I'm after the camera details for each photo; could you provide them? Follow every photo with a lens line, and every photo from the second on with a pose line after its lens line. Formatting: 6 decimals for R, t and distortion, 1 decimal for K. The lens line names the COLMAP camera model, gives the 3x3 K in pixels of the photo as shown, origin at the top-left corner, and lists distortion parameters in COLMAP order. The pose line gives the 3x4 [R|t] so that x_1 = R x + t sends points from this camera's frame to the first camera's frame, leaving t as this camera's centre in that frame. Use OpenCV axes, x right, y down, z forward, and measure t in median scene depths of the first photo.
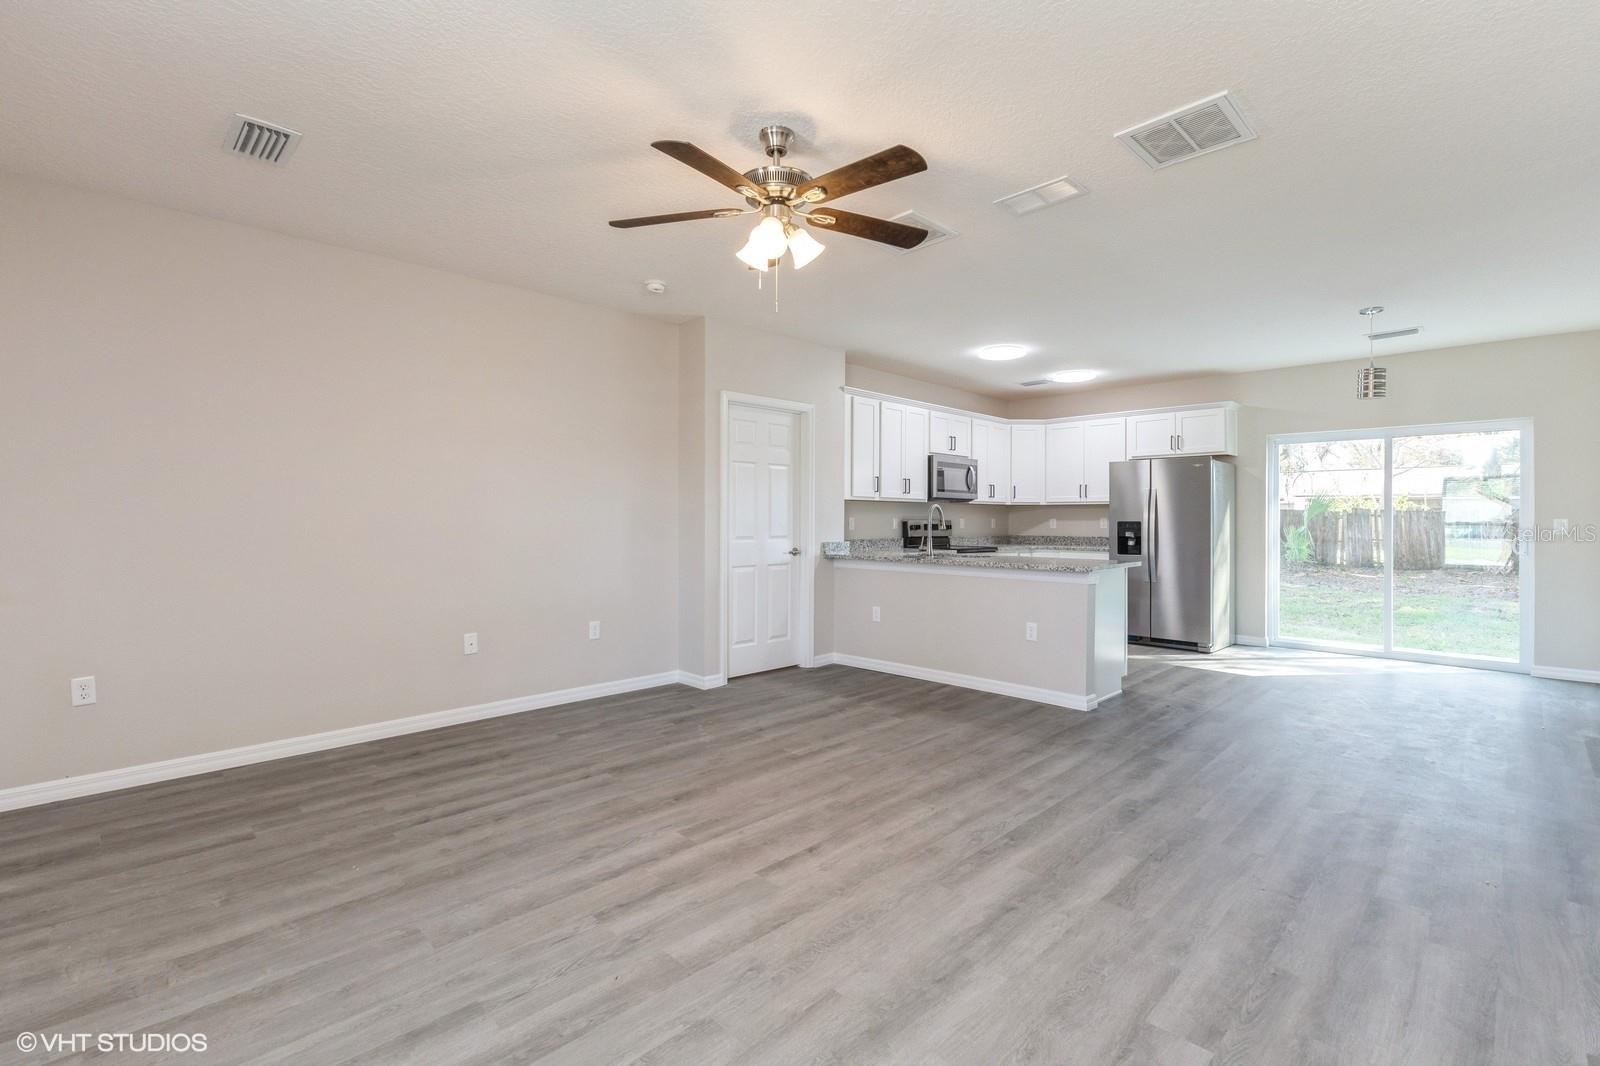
lens RADIAL K [[718.0, 0, 801.8], [0, 718.0, 526.2], [0, 0, 1]] dist [-0.004969, 0.000591]
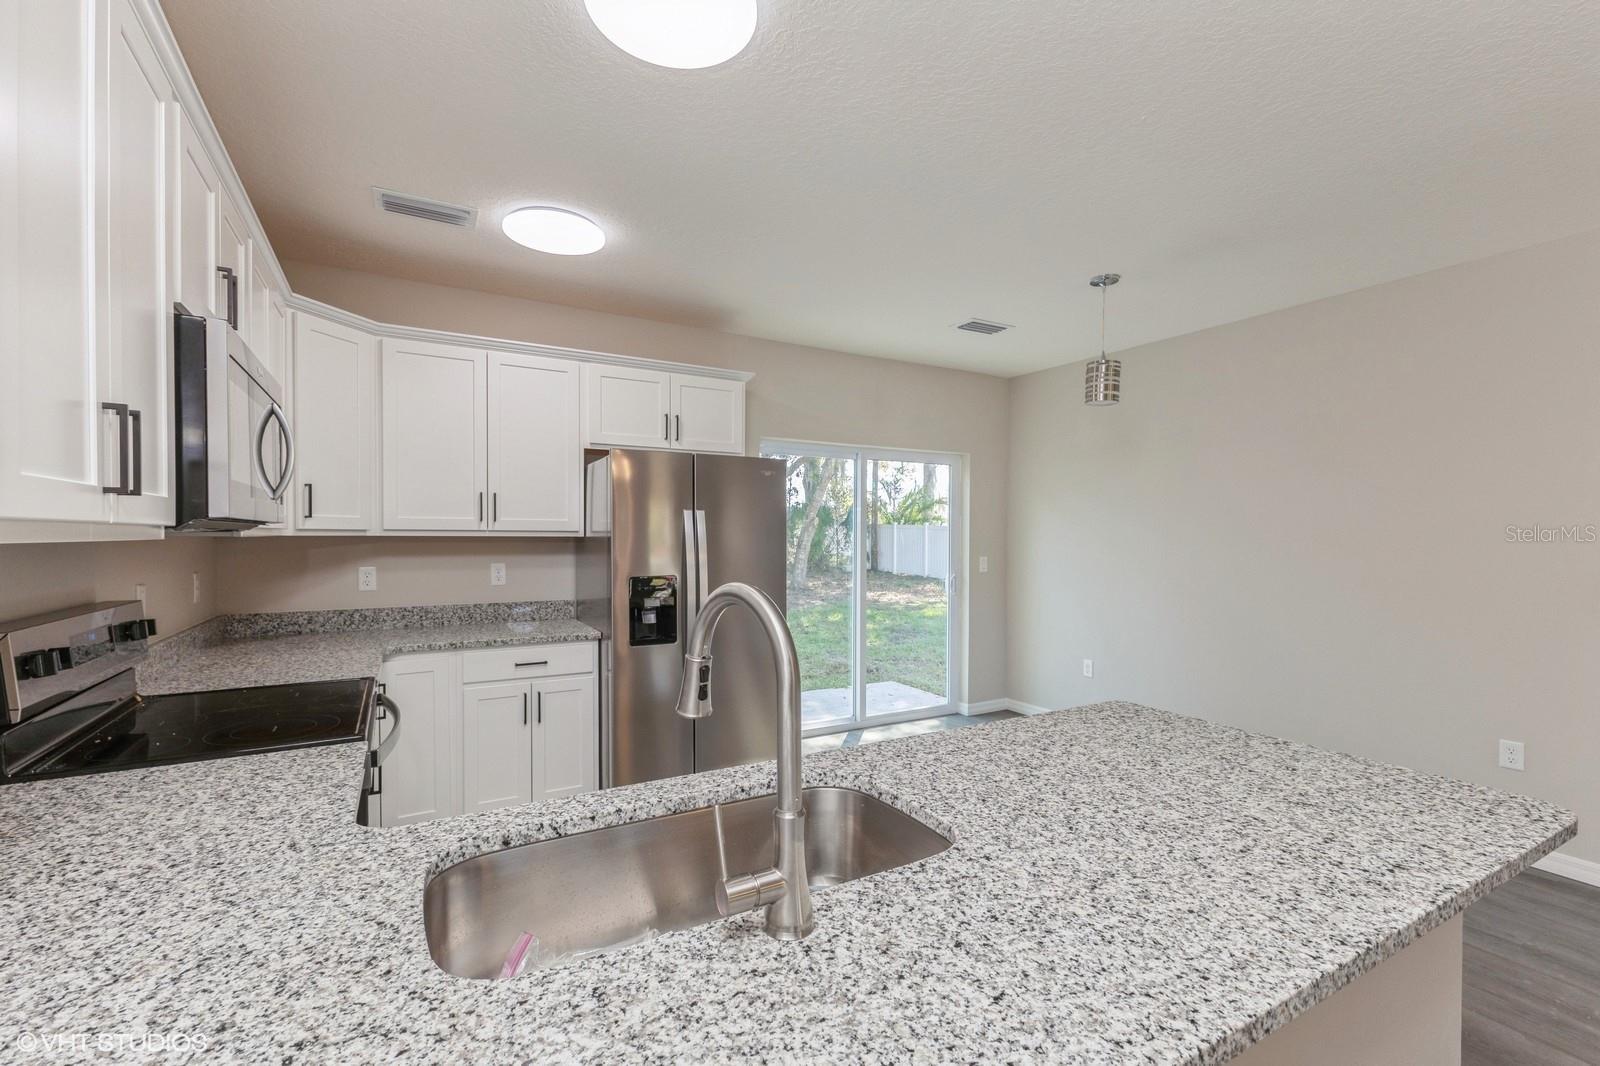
lens RADIAL K [[690.3, 0, 802.0], [0, 690.3, 541.7], [0, 0, 1]] dist [0.010475, -0.002614]
pose [[0.269725, -0.011074, 0.962874, 0.057062], [0.006497, 0.999932, 0.009680, -0.057162], [-0.962916, 0.003645, 0.269778, 1.325419]]
